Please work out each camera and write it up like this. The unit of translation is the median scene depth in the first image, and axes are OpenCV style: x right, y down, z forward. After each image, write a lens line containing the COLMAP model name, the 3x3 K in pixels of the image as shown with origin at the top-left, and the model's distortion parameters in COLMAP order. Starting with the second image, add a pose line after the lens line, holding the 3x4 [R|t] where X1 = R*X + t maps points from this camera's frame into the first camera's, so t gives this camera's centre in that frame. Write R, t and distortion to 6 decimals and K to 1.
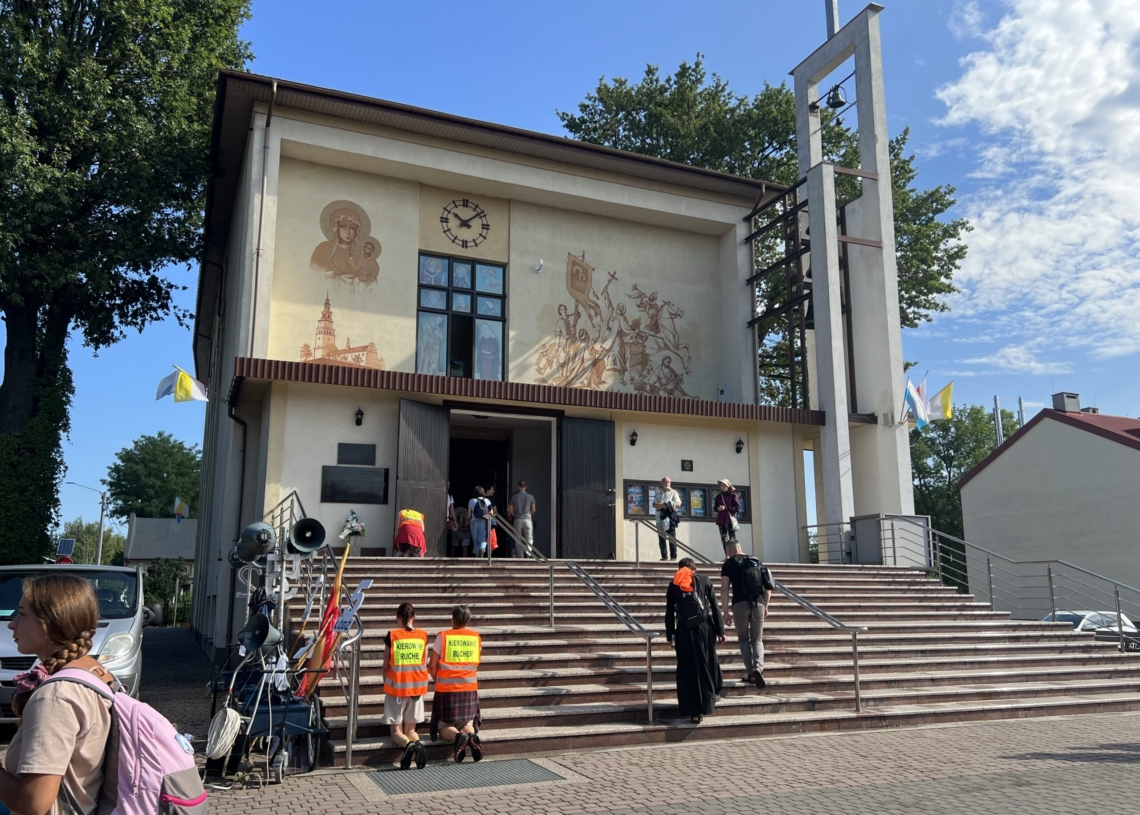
lens RADIAL K [[935.8, 0, 591.6], [0, 935.8, 407.8], [0, 0, 1]] dist [0.010691, 0.004242]
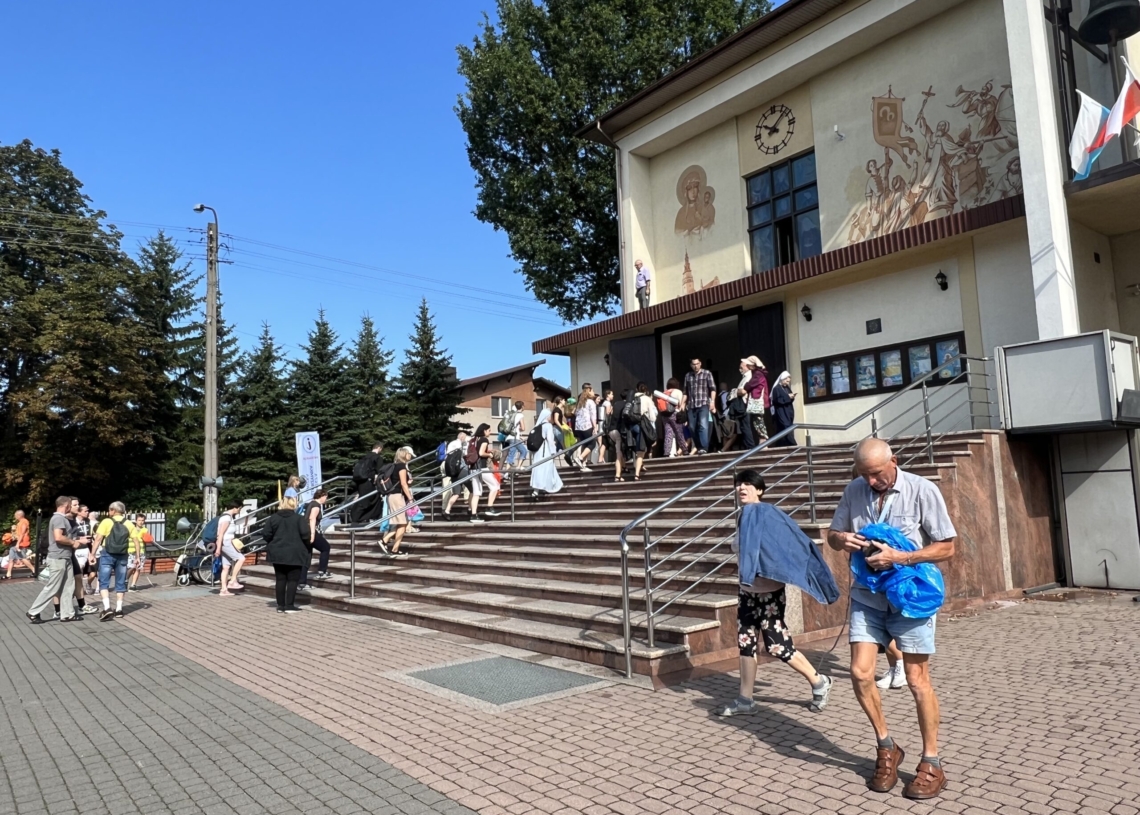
lens RADIAL K [[839.0, 0, 570.6], [0, 839.0, 394.4], [0, 0, 1]] dist [0.005266, -0.001855]
pose [[0.218971, -0.125370, -0.967644, 0.661945], [0.238177, 0.968580, -0.071593, 0.096288], [0.946215, -0.214793, 0.241951, 0.495046]]
